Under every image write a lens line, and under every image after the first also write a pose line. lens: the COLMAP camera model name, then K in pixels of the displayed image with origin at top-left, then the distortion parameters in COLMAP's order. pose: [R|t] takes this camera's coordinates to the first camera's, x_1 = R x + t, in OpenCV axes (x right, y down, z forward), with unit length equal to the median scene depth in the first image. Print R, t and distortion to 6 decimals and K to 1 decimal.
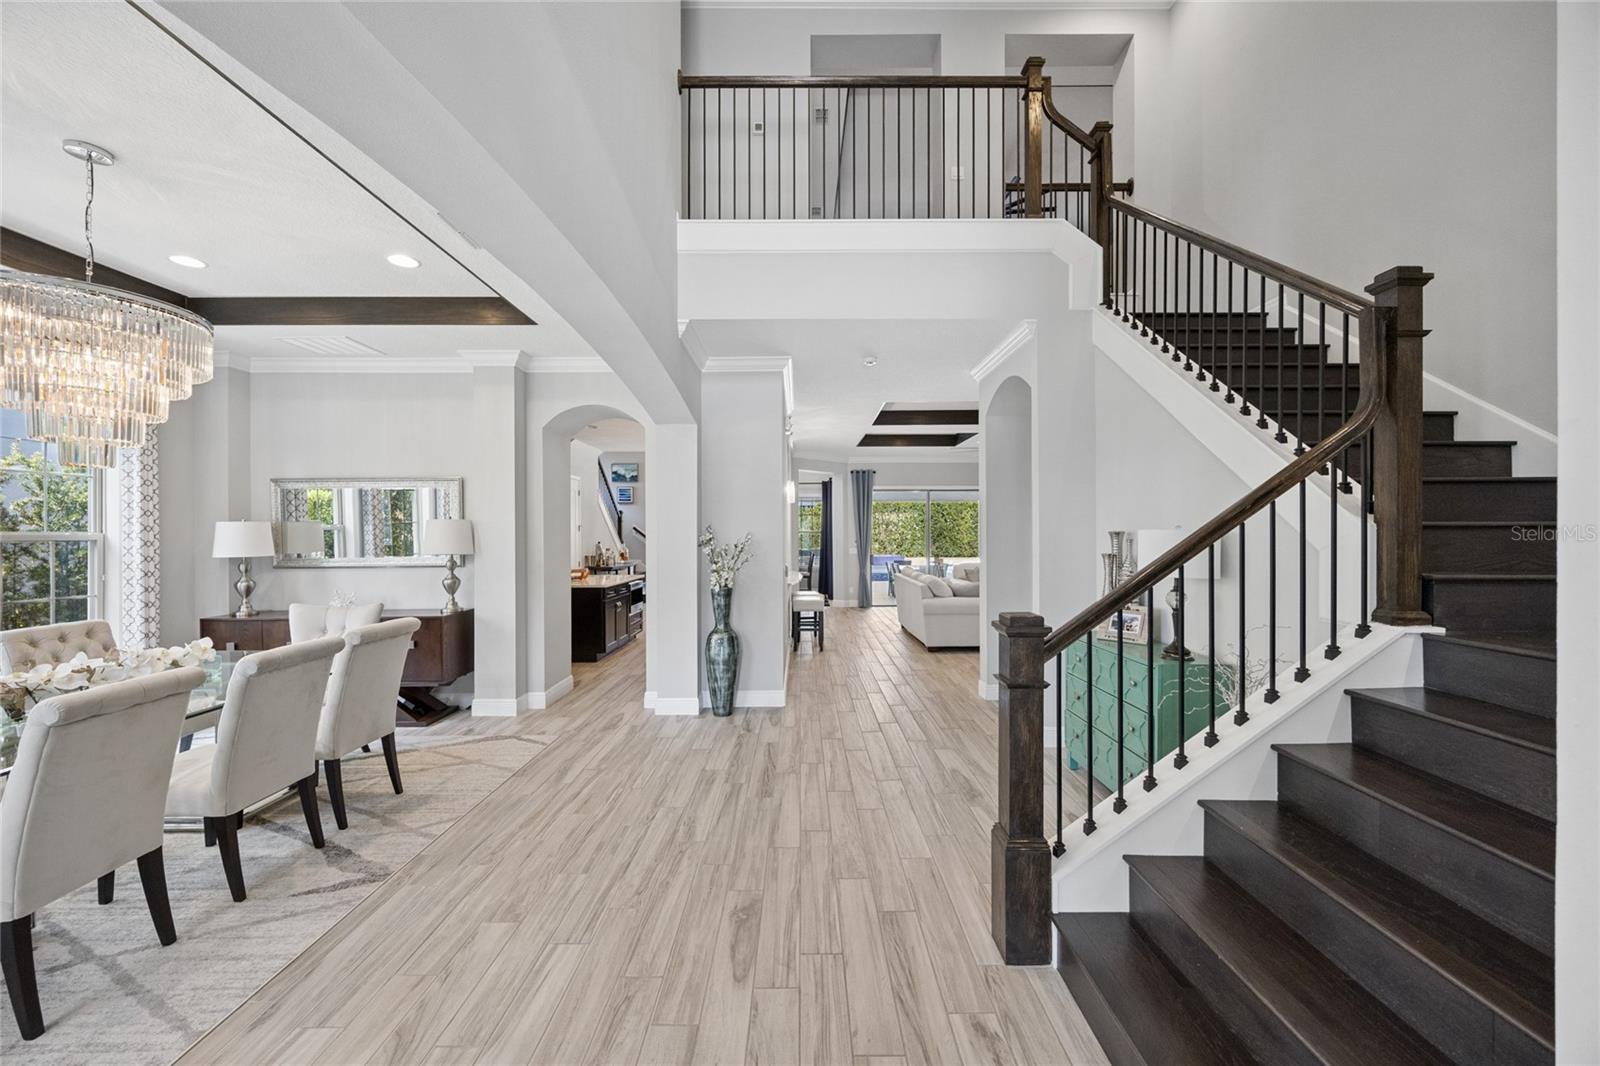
lens RADIAL K [[615.2, 0, 800.0], [0, 615.2, 533.0], [0, 0, 1]] dist [-0.001339, 0.000155]
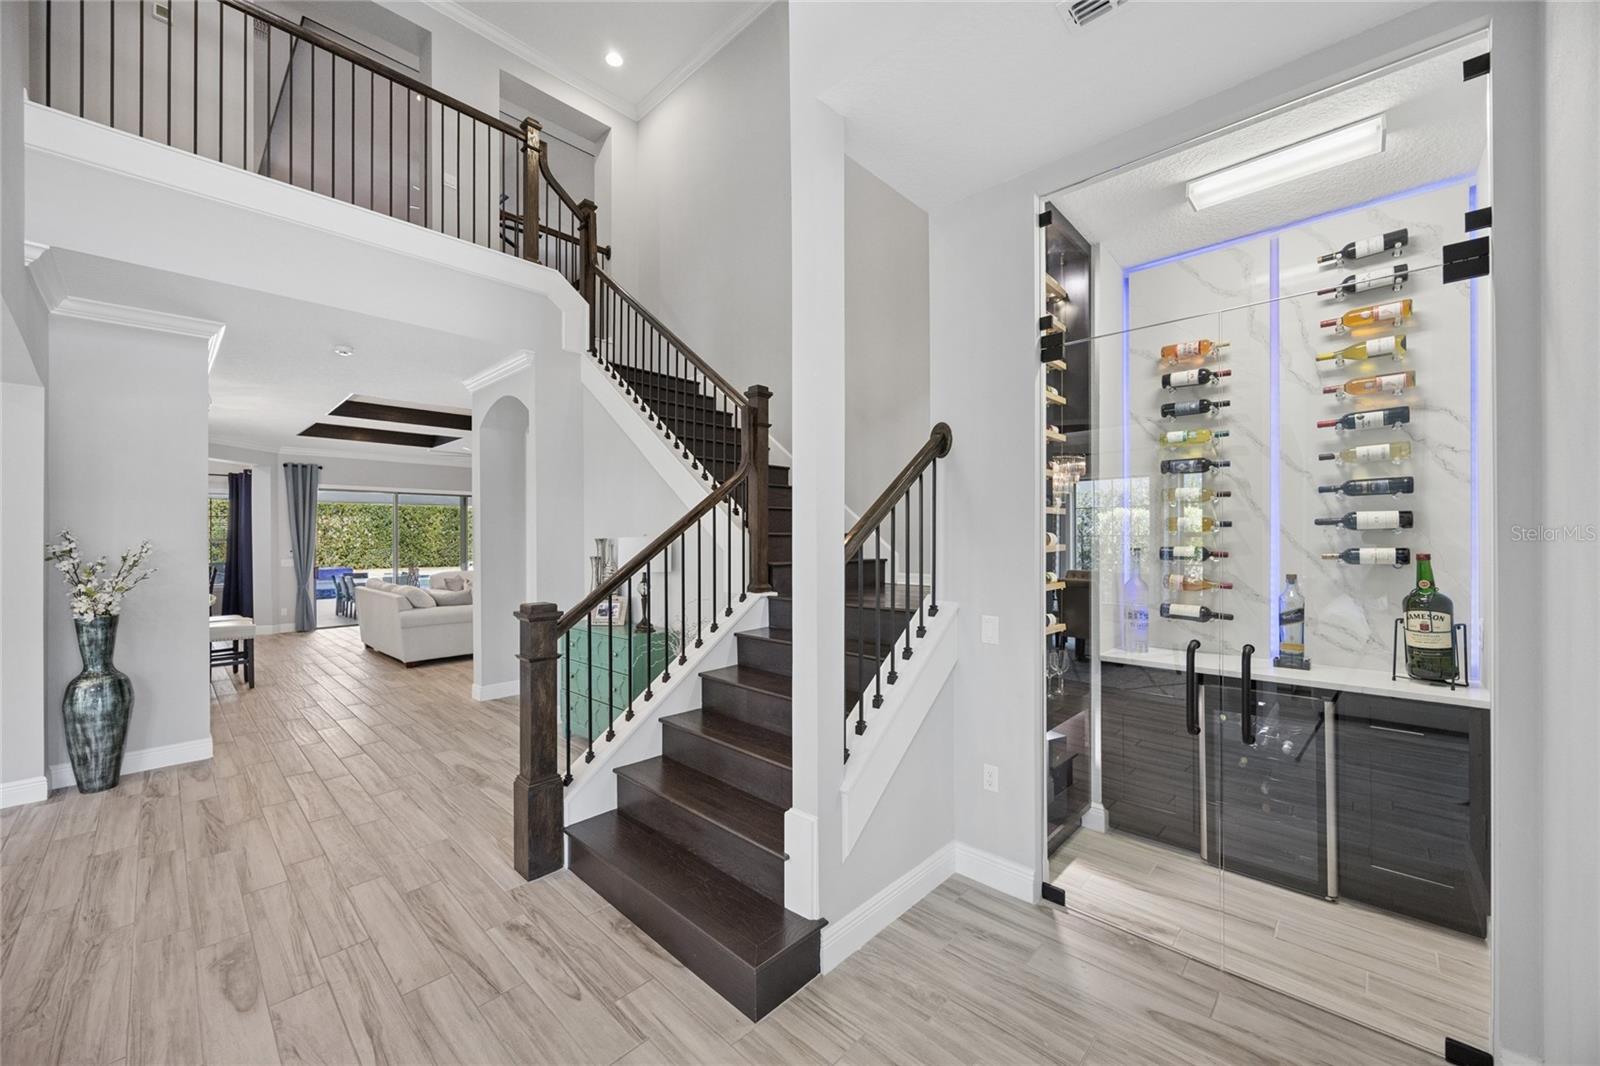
lens RADIAL K [[615.2, 0, 800.0], [0, 615.2, 533.0], [0, 0, 1]] dist [-0.001339, 0.000155]
pose [[0.692732, 0.004871, 0.721179, -0.128894], [0.003188, 0.999947, -0.009816, -0.000111], [-0.721188, 0.009099, 0.692679, -0.189821]]
